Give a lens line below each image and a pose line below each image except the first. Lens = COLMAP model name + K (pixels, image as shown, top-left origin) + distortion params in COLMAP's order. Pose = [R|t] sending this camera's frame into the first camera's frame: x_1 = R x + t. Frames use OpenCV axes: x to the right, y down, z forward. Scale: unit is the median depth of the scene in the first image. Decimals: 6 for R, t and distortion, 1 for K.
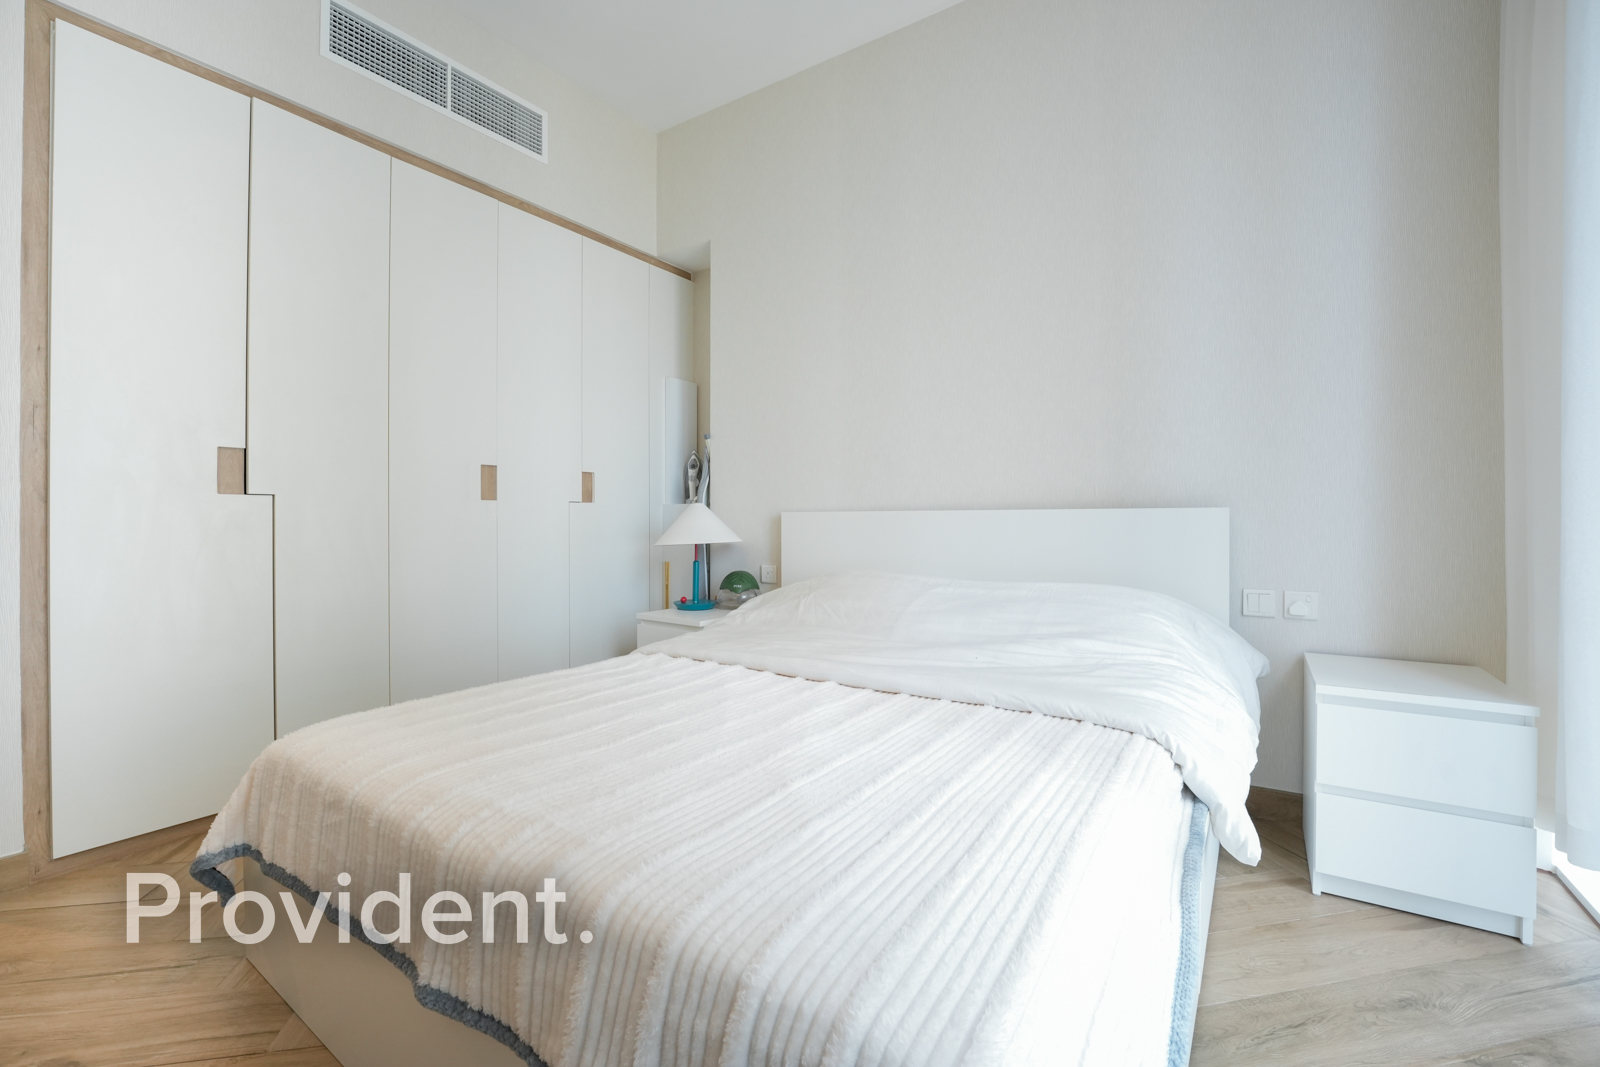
lens RADIAL K [[663.2, 0, 800.0], [0, 663.2, 533.5], [0, 0, 1]] dist [0.000305, 0.000029]
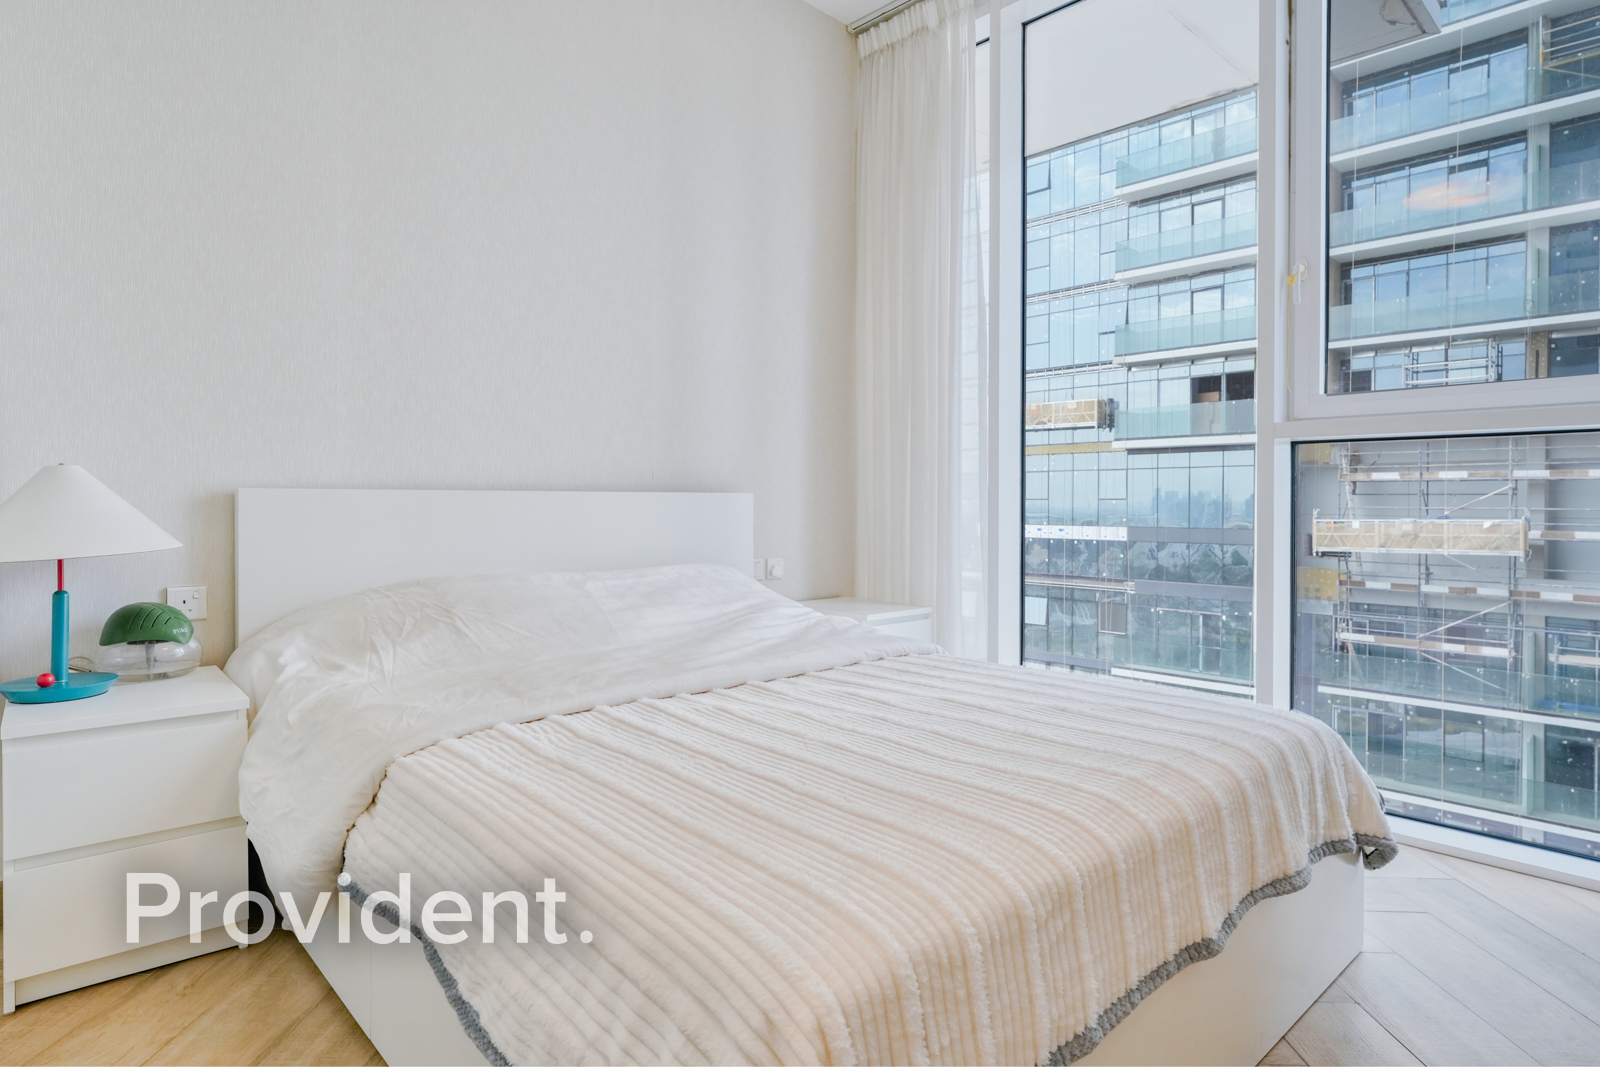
lens RADIAL K [[860.6, 0, 800.0], [0, 860.6, 533.5], [0, 0, 1]] dist [0.000463, 0.000070]
pose [[0.250133, -0.033925, 0.967617, -0.745184], [0.014632, 0.999404, 0.031257, -0.012212], [-0.968101, 0.006340, 0.250480, 0.441731]]
